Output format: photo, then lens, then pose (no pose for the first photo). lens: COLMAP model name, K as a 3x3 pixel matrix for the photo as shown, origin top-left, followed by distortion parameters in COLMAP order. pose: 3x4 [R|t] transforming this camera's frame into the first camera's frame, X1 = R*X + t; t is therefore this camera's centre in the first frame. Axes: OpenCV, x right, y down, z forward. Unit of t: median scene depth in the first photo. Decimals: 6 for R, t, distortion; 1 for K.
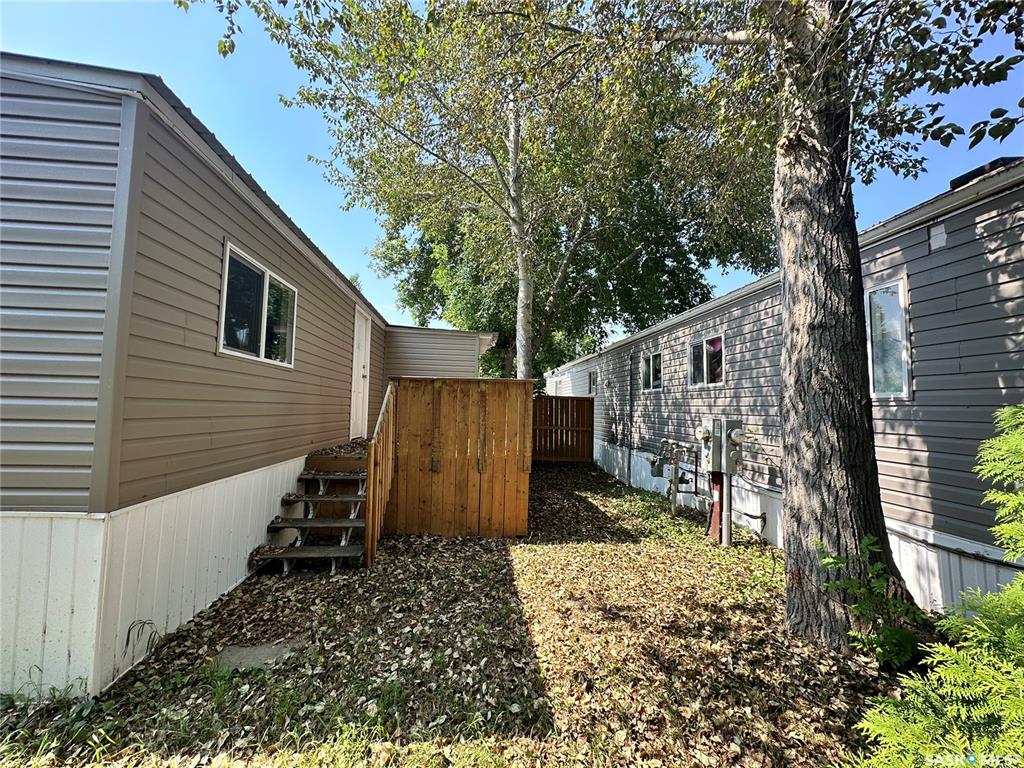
lens RADIAL K [[405.1, 0, 512.0], [0, 405.1, 383.2], [0, 0, 1]] dist [-0.005165, 0.000872]
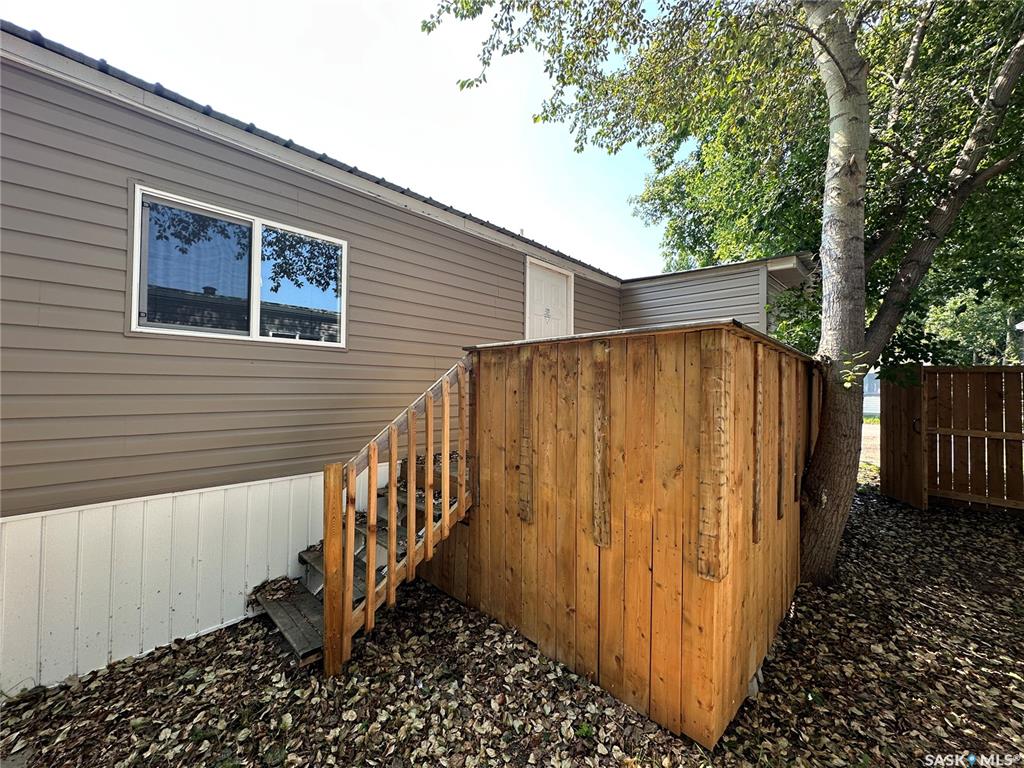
lens RADIAL K [[405.1, 0, 515.6], [0, 405.1, 382.7], [0, 0, 1]] dist [-0.005165, 0.000872]
pose [[0.650923, -0.022735, -0.758803, 0.247333], [0.054237, 0.998390, 0.016612, 0.035418], [0.757204, -0.051969, 0.651108, 0.781333]]
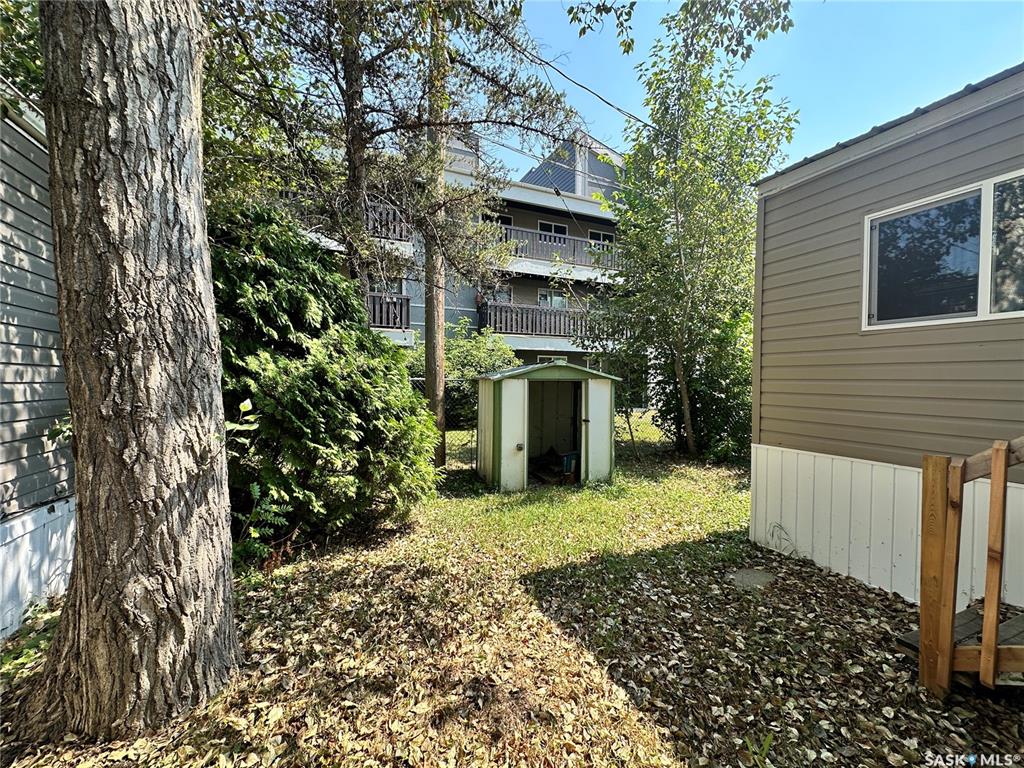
lens RADIAL K [[405.1, 0, 514.1], [0, 405.1, 382.9], [0, 0, 1]] dist [-0.005165, 0.000872]
pose [[-0.949743, -0.024806, -0.312047, 0.300825], [-0.007349, 0.998347, -0.056998, 0.085789], [0.312945, -0.051841, -0.948355, 1.244405]]
